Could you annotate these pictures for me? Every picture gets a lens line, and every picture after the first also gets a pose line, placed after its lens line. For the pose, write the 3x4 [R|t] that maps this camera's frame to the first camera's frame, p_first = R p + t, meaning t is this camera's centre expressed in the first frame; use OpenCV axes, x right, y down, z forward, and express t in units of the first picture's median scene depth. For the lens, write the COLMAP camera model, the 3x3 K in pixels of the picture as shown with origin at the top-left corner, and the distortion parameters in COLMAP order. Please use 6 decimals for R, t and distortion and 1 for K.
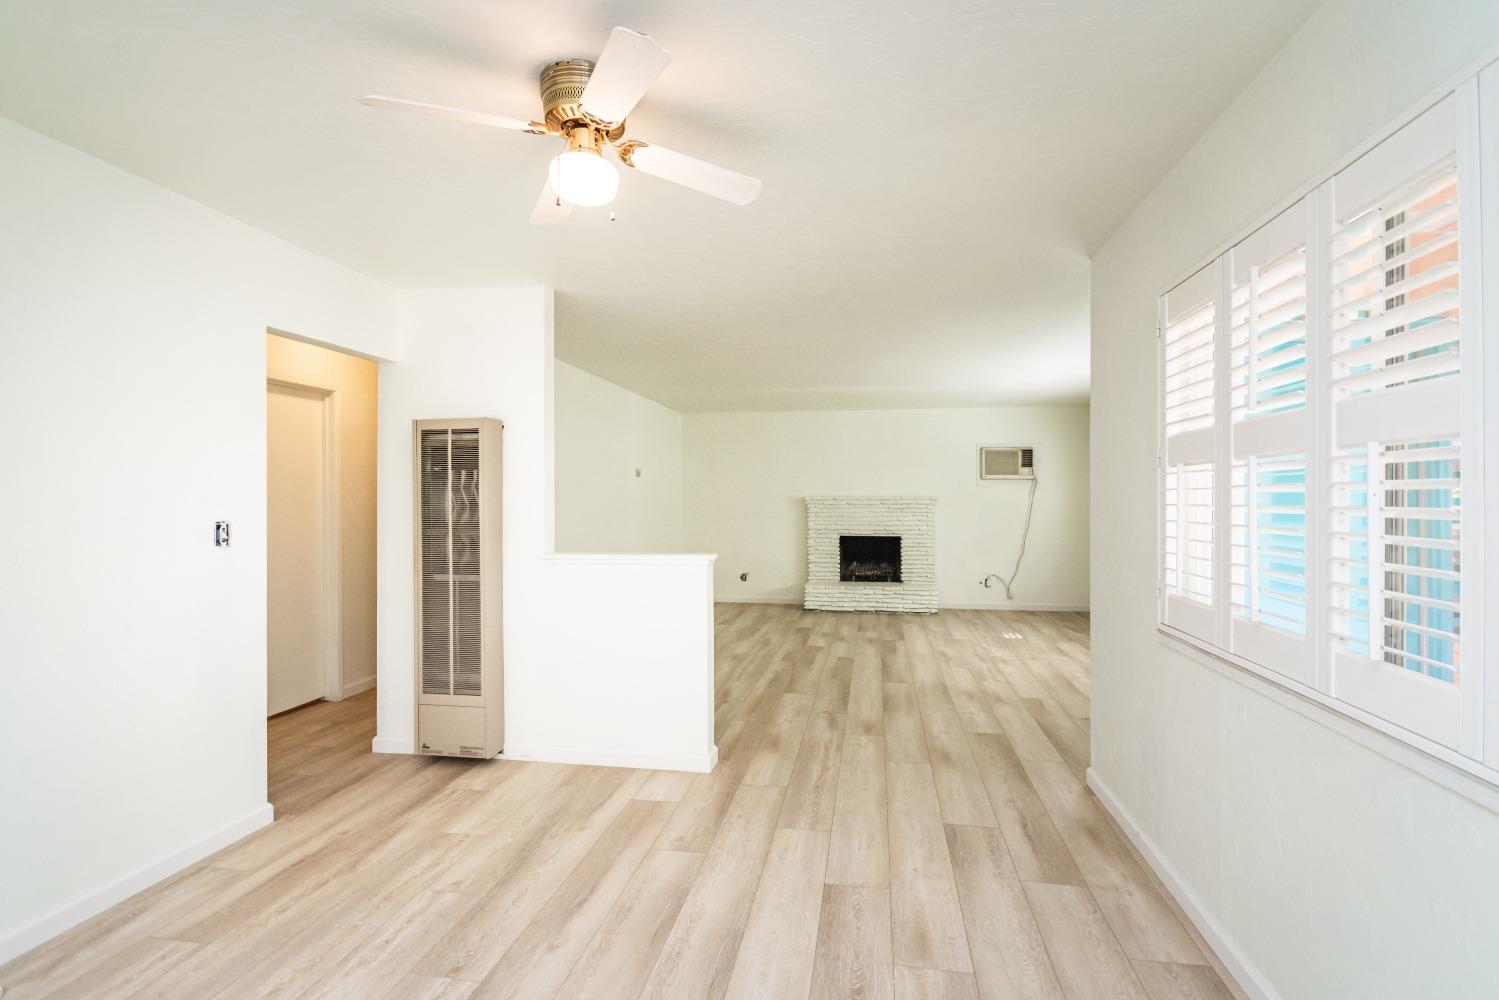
lens RADIAL K [[693.1, 0, 759.3], [0, 693.1, 500.3], [0, 0, 1]] dist [0.000682, -0.000145]
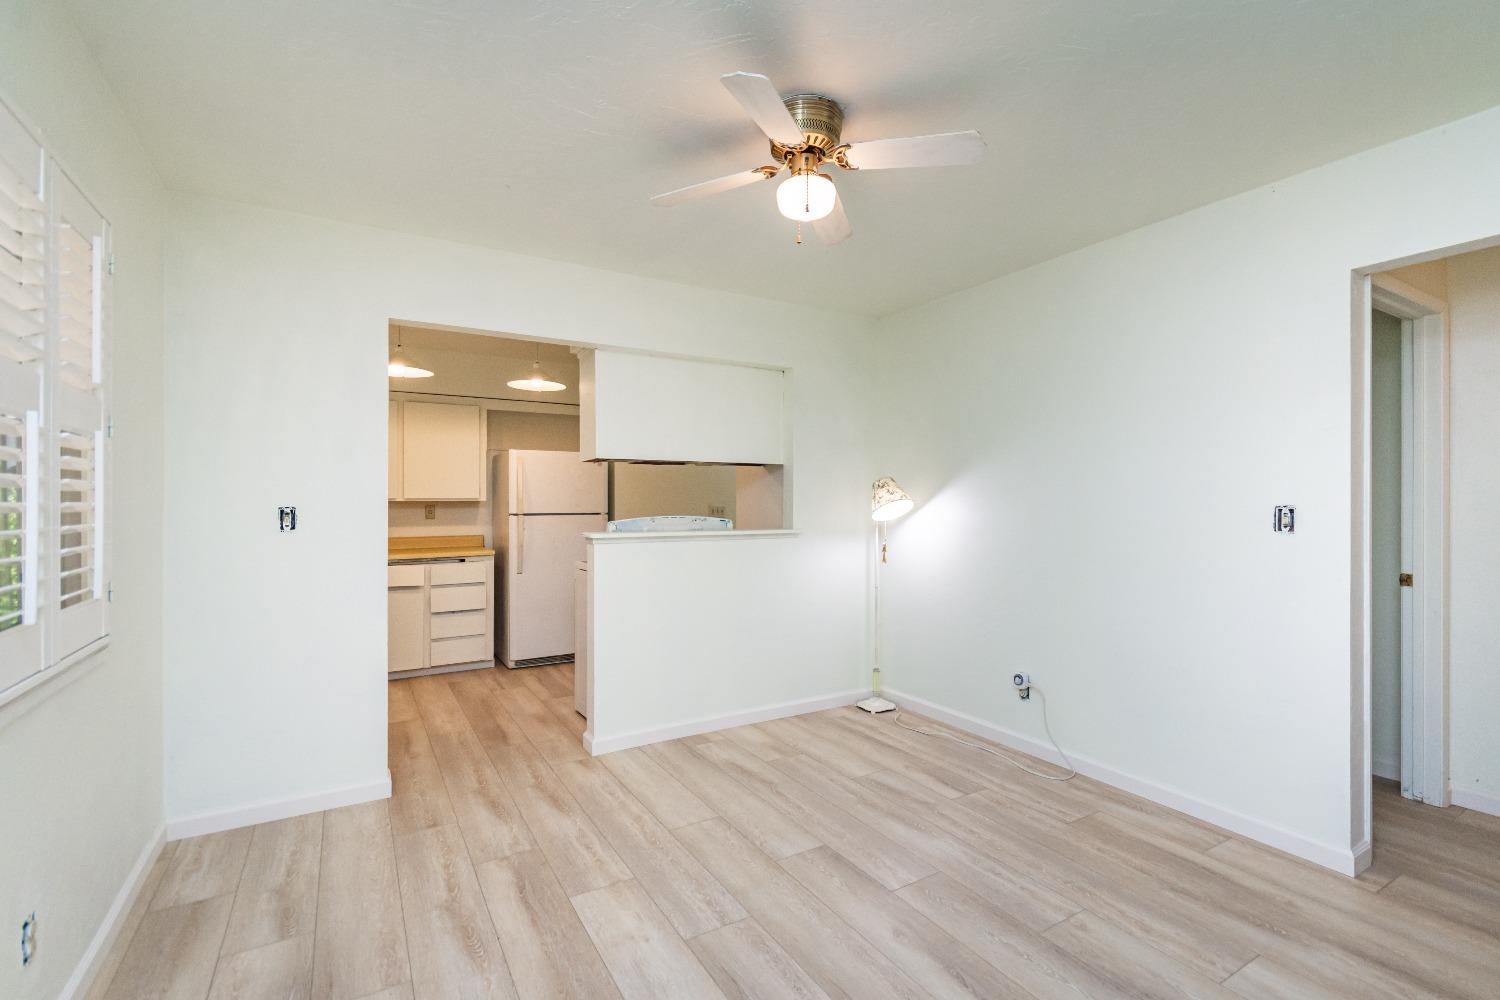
lens RADIAL K [[667.6, 0, 760.3], [0, 667.6, 498.8], [0, 0, 1]] dist [0.001740, -0.001018]
pose [[-0.753621, -0.002443, -0.657305, 0.425923], [-0.002852, 0.999996, -0.000447, 0.027784], [0.657303, 0.001538, -0.753625, 1.428358]]
